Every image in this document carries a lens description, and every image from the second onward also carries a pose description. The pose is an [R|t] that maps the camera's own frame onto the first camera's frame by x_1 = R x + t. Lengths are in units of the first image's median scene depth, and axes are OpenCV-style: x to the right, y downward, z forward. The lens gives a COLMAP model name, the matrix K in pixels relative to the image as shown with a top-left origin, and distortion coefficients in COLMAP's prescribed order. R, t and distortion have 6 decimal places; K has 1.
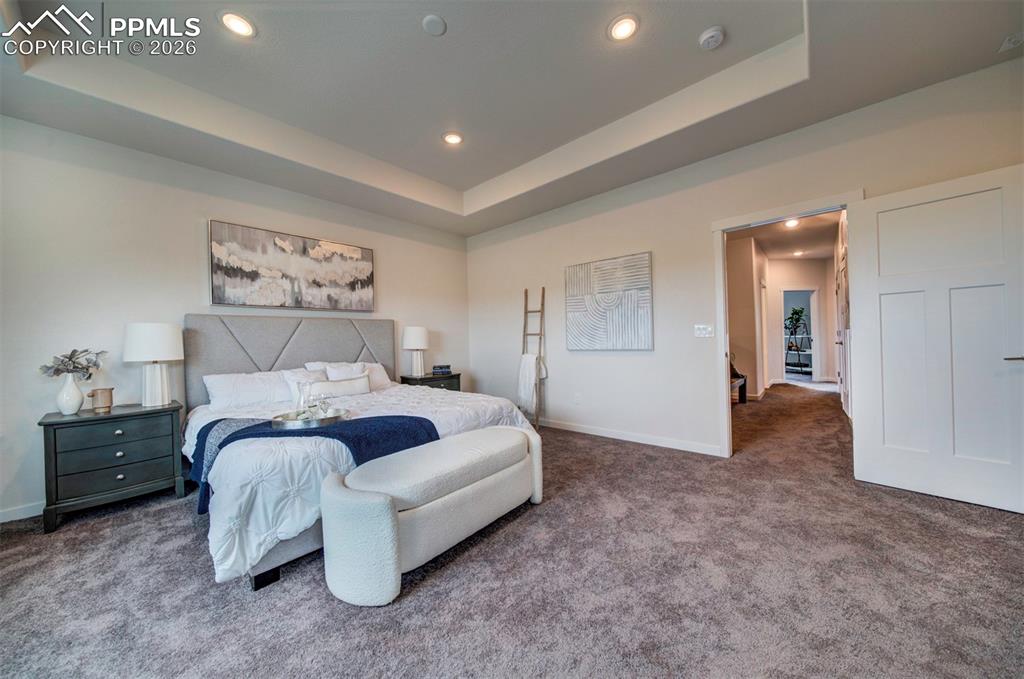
lens RADIAL K [[365.2, 0, 512.0], [0, 365.2, 339.5], [0, 0, 1]] dist [0.009504, -0.000006]
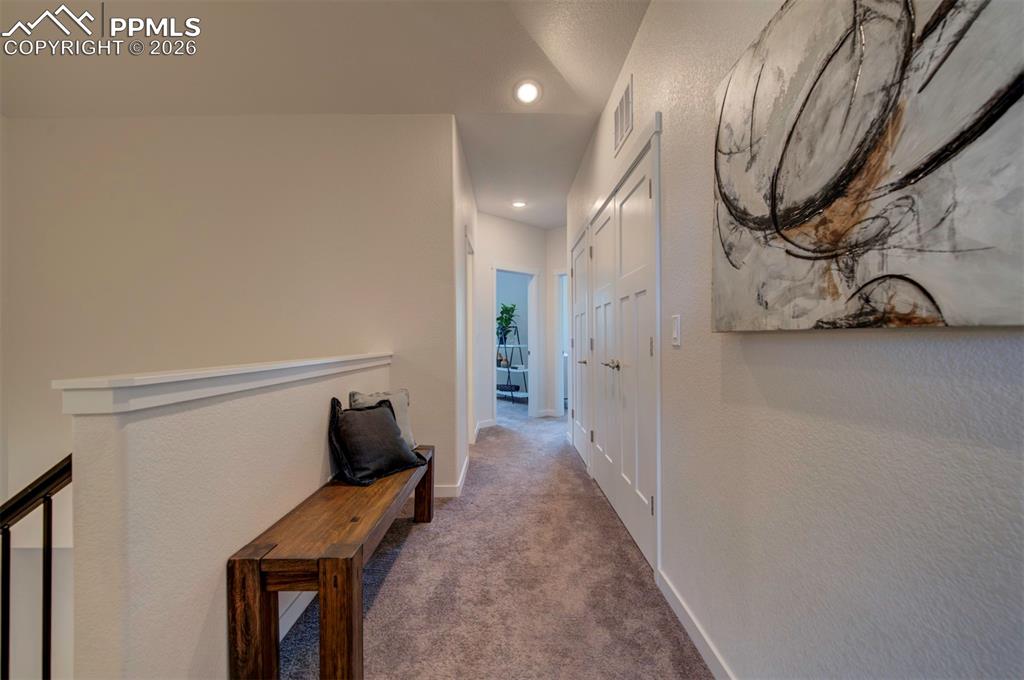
lens RADIAL K [[454.9, 0, 505.9], [0, 454.9, 336.8], [0, 0, 1]] dist [0.001168, -0.000021]
pose [[0.769989, 0.028555, 0.637418, 0.275997], [-0.018822, 0.999580, -0.022042, -0.006907], [-0.637779, 0.004974, 0.770203, 0.411178]]
